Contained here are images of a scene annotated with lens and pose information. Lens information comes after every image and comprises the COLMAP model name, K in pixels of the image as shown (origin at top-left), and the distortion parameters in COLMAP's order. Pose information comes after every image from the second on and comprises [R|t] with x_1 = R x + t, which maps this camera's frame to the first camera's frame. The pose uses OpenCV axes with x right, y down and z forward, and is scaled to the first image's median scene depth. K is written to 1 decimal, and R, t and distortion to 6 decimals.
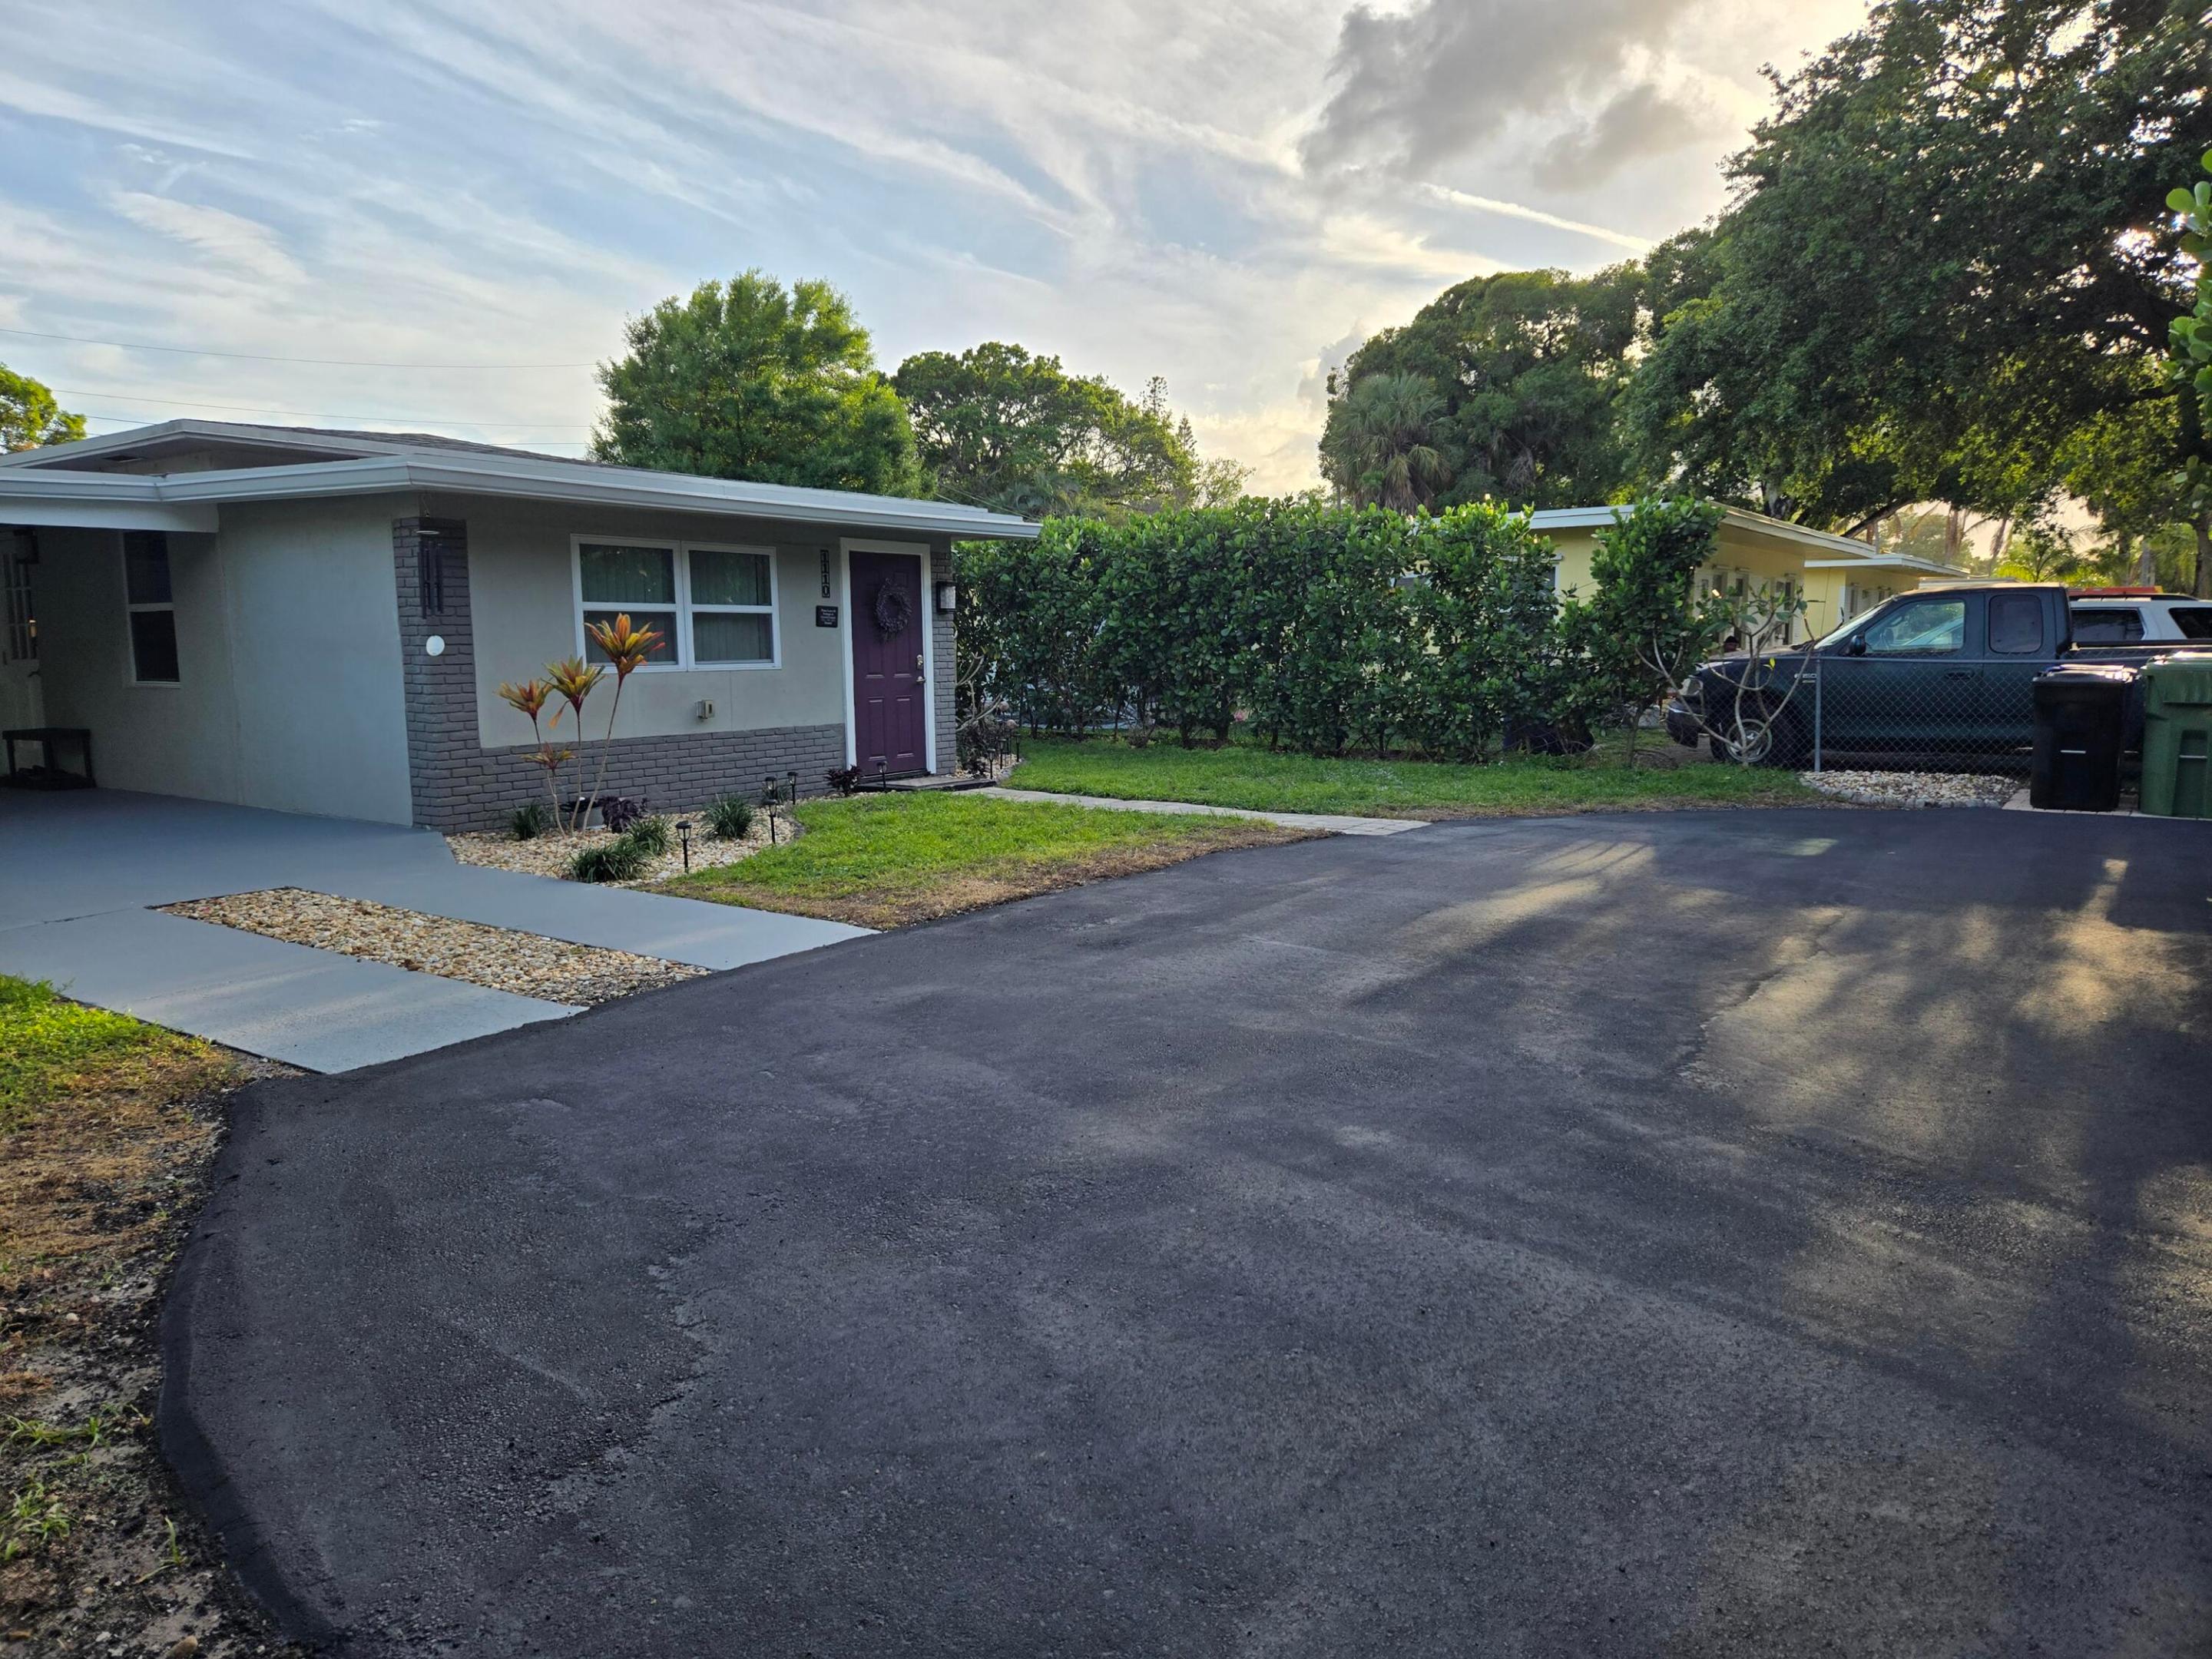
lens RADIAL K [[1472.3, 0, 1106.0], [0, 1472.3, 829.5], [0, 0, 1]] dist [0.025272, -0.004333]
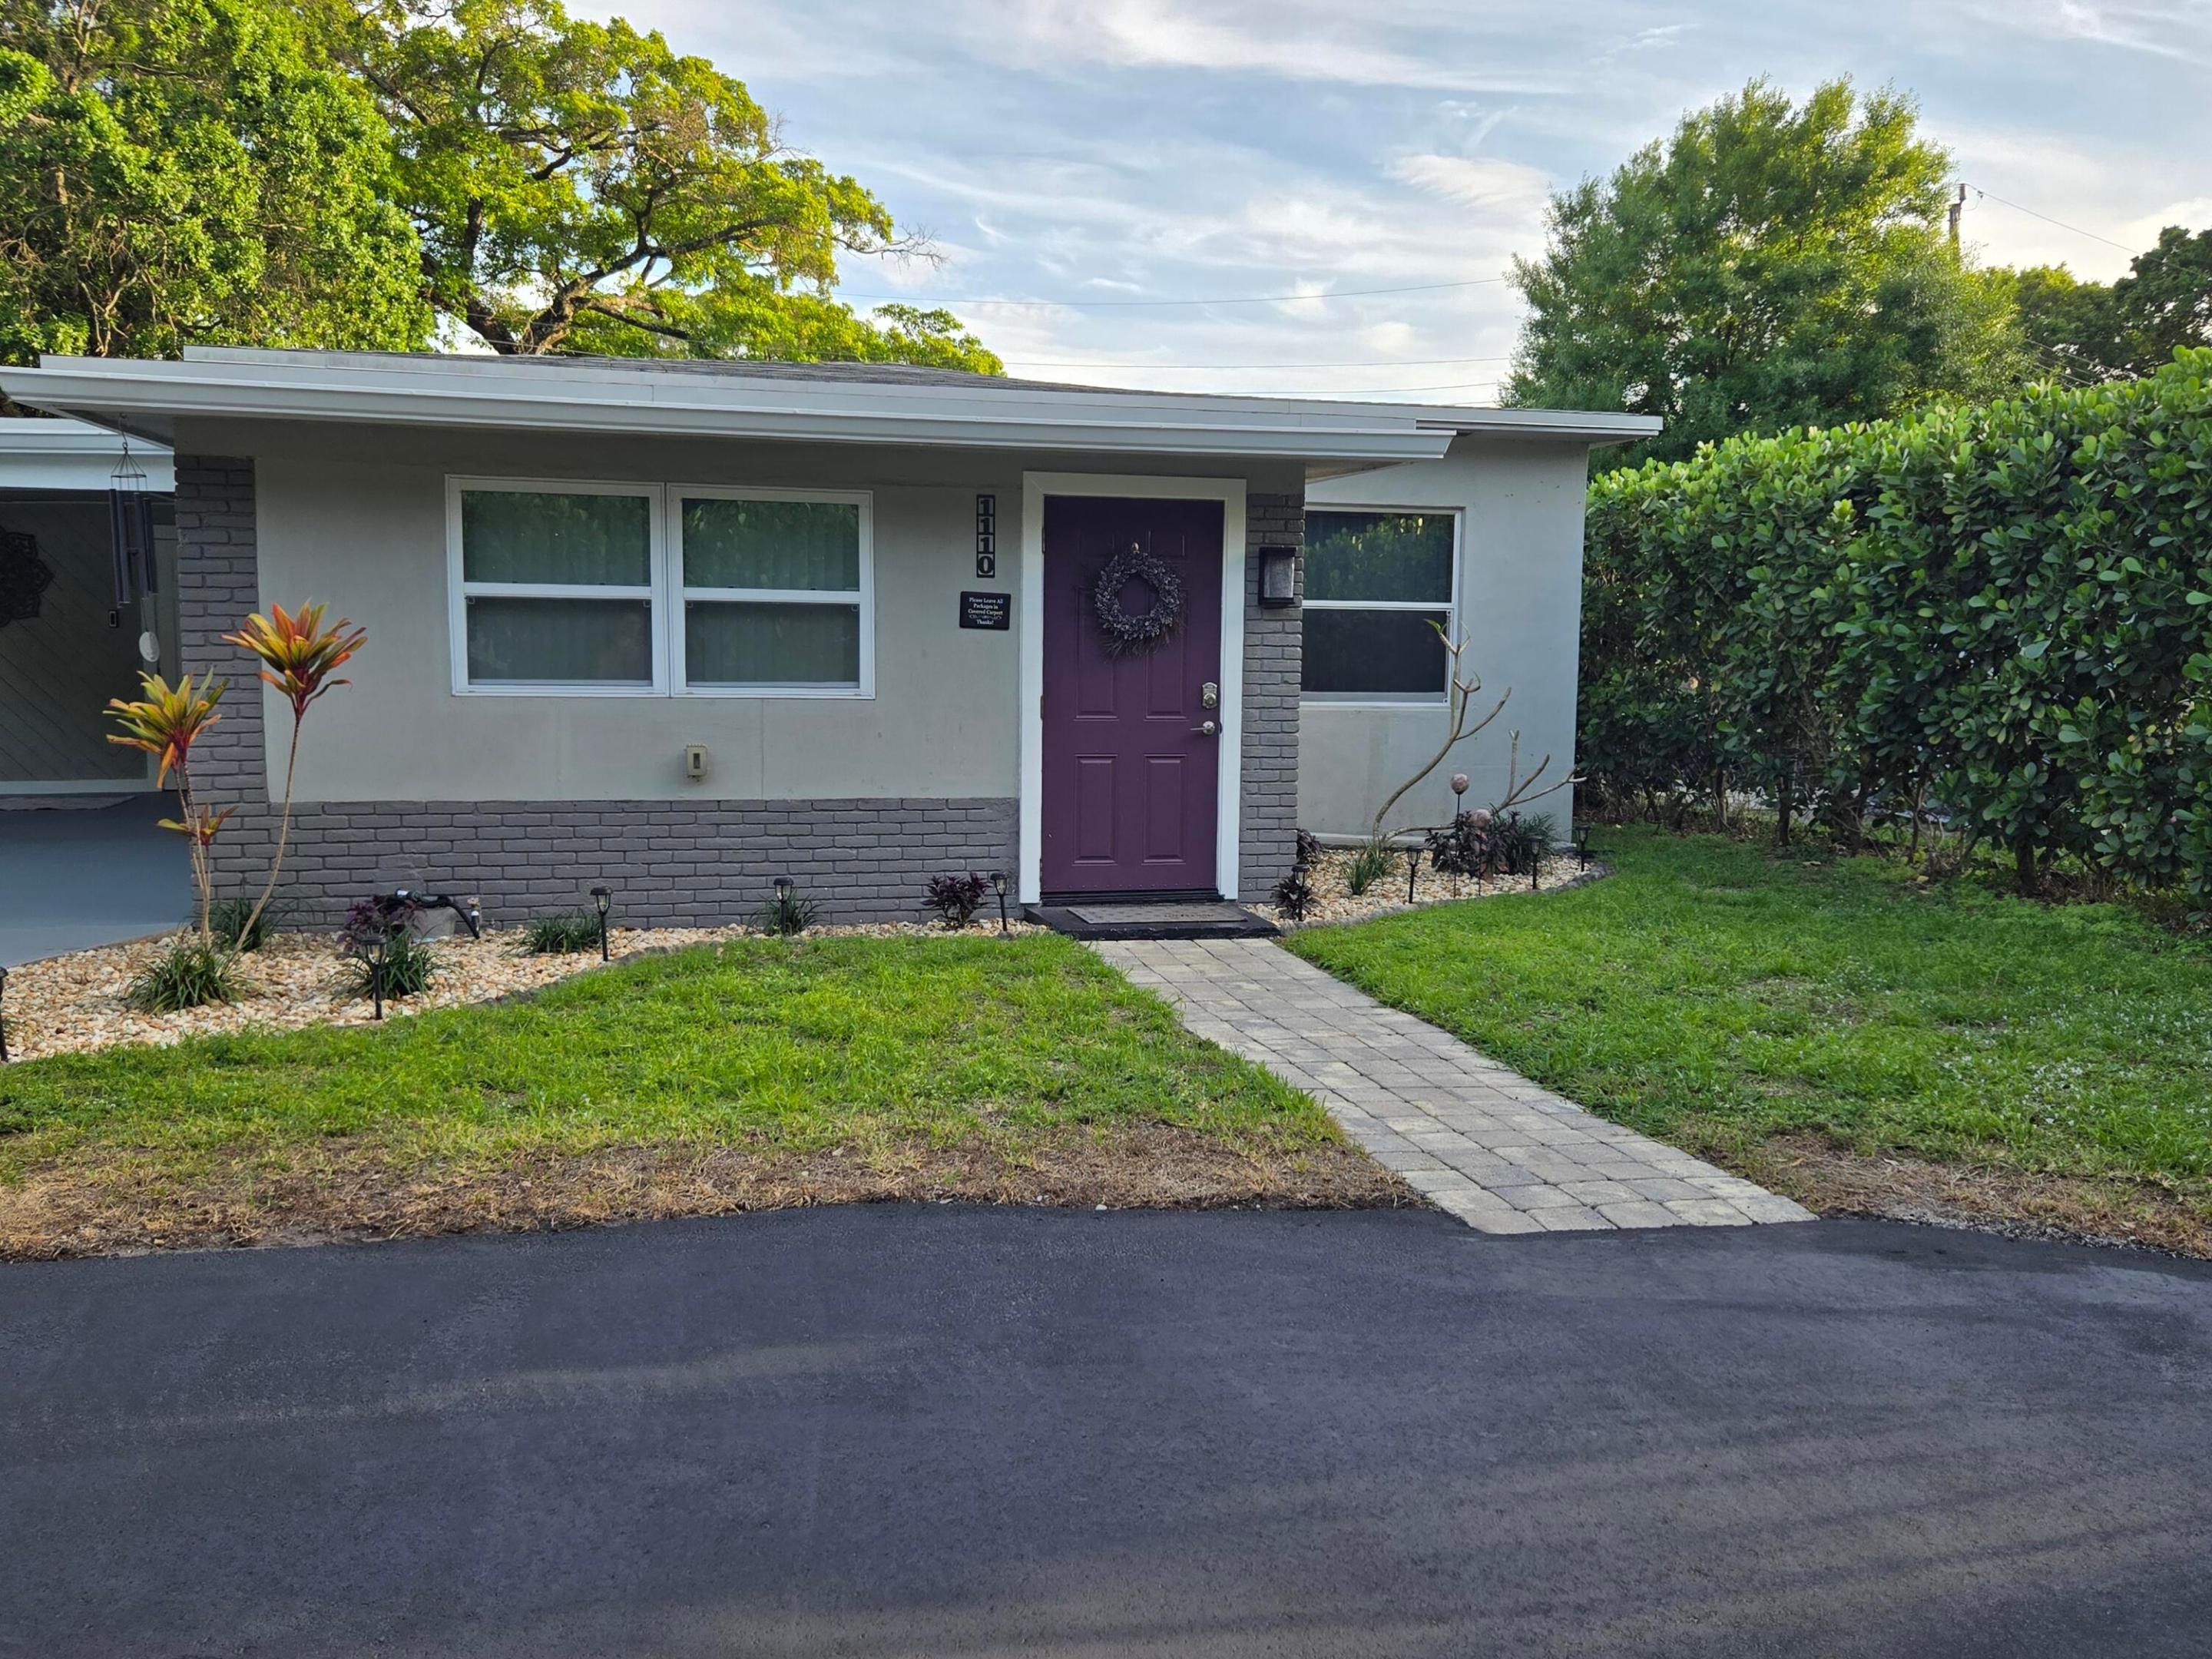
lens RADIAL K [[1906.6, 0, 1106.0], [0, 1906.6, 829.5], [0, 0, 1]] dist [0.054276, -0.008429]
pose [[0.750818, 0.081395, -0.655475, 0.349006], [-0.102498, 0.994714, 0.006114, -0.071741], [0.652508, 0.062594, 0.755192, 0.494105]]
